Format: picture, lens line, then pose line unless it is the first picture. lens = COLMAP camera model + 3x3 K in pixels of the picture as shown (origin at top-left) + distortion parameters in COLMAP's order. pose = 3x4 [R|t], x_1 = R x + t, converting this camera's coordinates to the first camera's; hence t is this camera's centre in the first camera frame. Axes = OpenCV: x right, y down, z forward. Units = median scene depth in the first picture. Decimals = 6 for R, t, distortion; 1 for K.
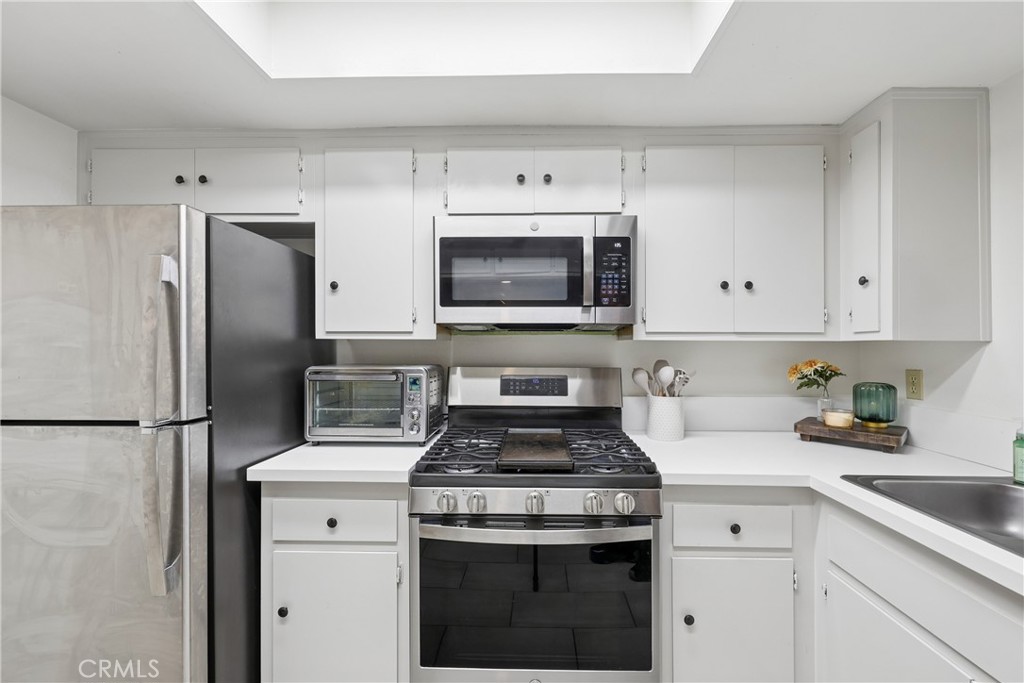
lens RADIAL K [[406.1, 0, 510.7], [0, 406.1, 344.0], [0, 0, 1]] dist [-0.003515, -0.000780]
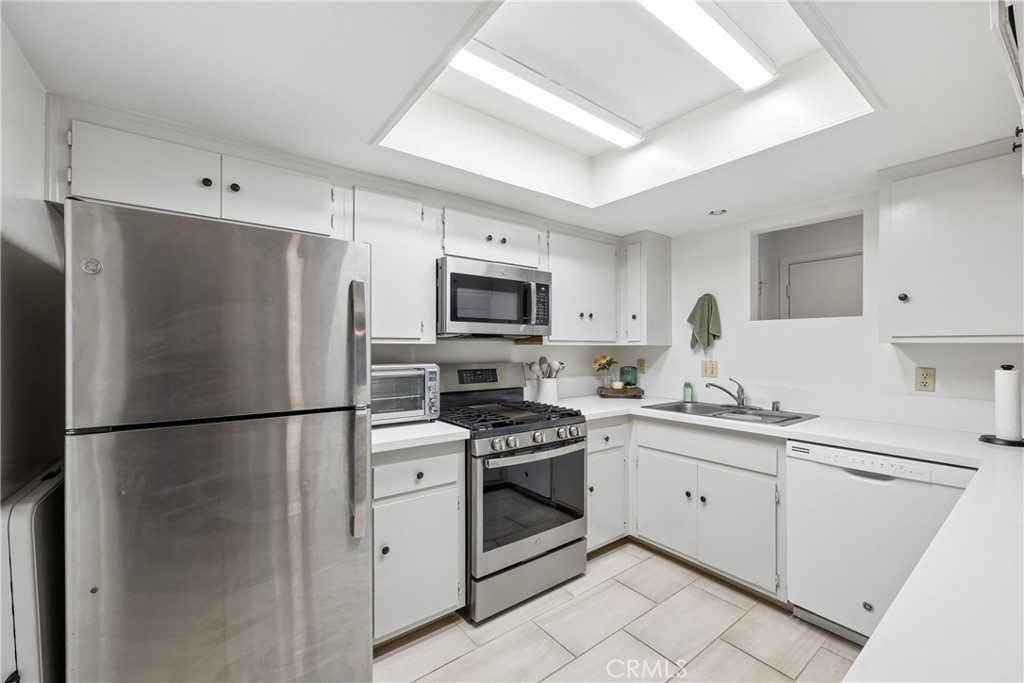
lens RADIAL K [[406.1, 0, 493.3], [0, 406.1, 345.3], [0, 0, 1]] dist [-0.003515, -0.000780]
pose [[0.801951, 0.001383, 0.597388, -0.865192], [0.000163, 0.999997, -0.002533, -0.003592], [-0.597390, 0.002129, 0.801948, -0.220491]]
